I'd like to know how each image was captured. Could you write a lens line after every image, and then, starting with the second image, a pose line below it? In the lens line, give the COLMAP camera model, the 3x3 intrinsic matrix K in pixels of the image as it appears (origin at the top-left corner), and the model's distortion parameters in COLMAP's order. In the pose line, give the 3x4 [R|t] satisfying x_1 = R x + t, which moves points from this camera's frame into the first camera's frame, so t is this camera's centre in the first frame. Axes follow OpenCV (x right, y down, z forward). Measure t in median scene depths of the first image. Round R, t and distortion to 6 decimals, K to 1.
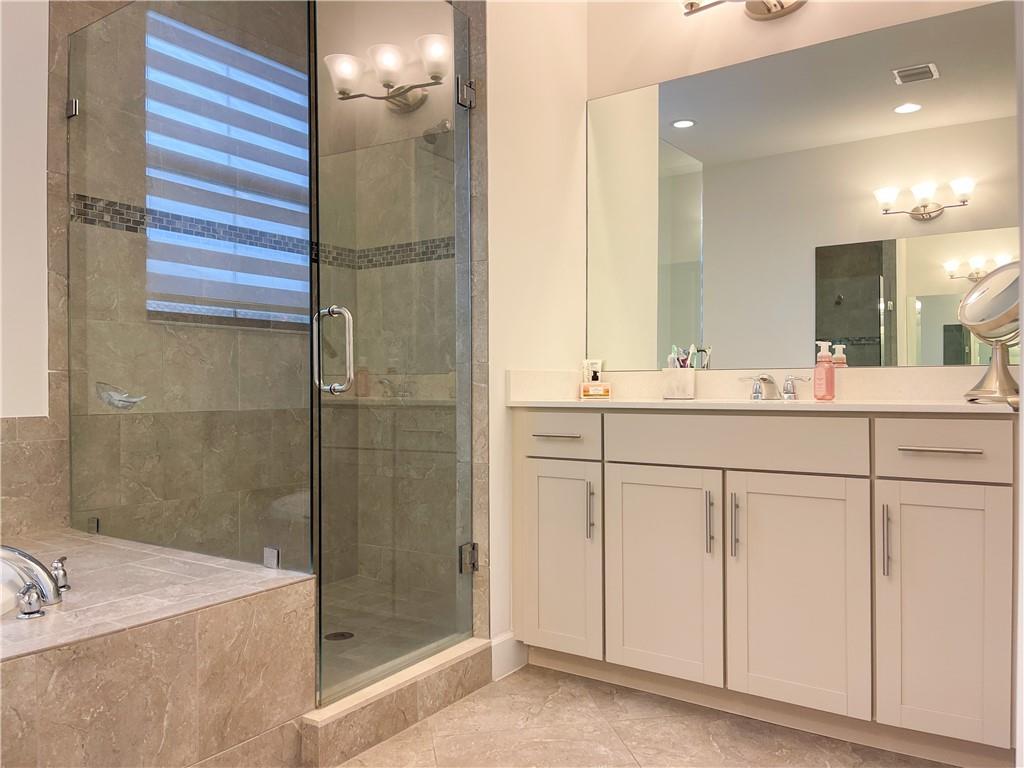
lens RADIAL K [[772.9, 0, 509.8], [0, 772.9, 388.0], [0, 0, 1]] dist [0.073548, -0.104625]
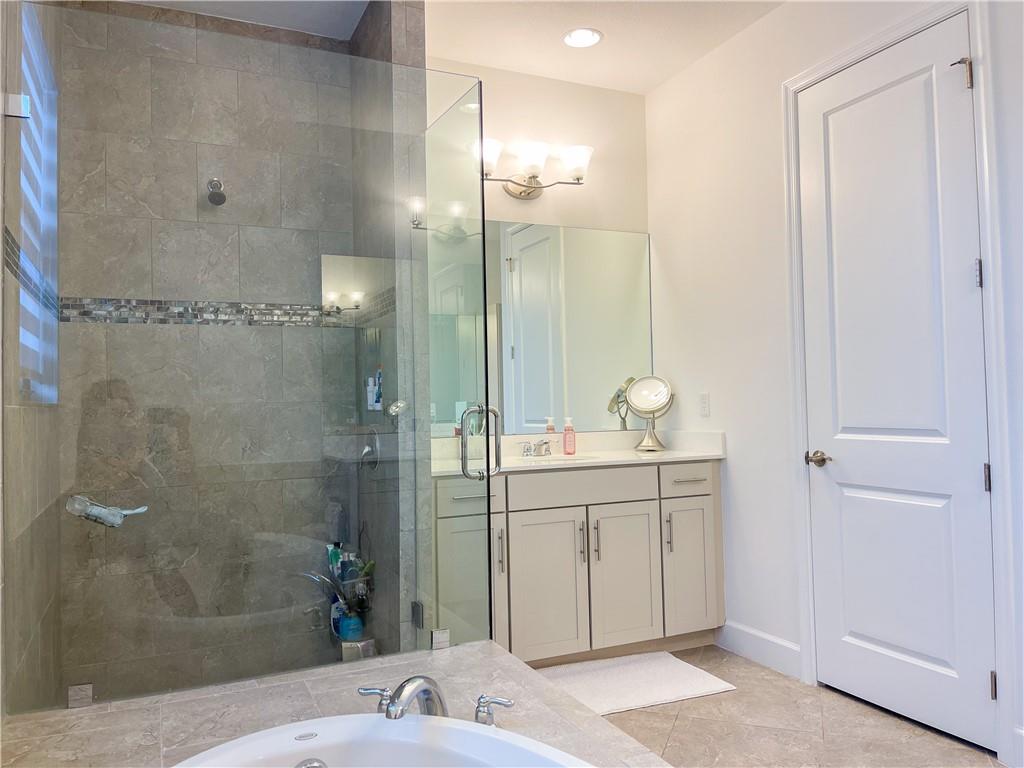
lens RADIAL K [[772.9, 0, 517.4], [0, 772.9, 374.0], [0, 0, 1]] dist [0.073548, -0.104625]
pose [[0.505671, 0.025290, 0.862356, -0.985691], [0.023041, 0.998818, -0.042803, -0.081238], [-0.862419, 0.041514, 0.504491, 0.294169]]
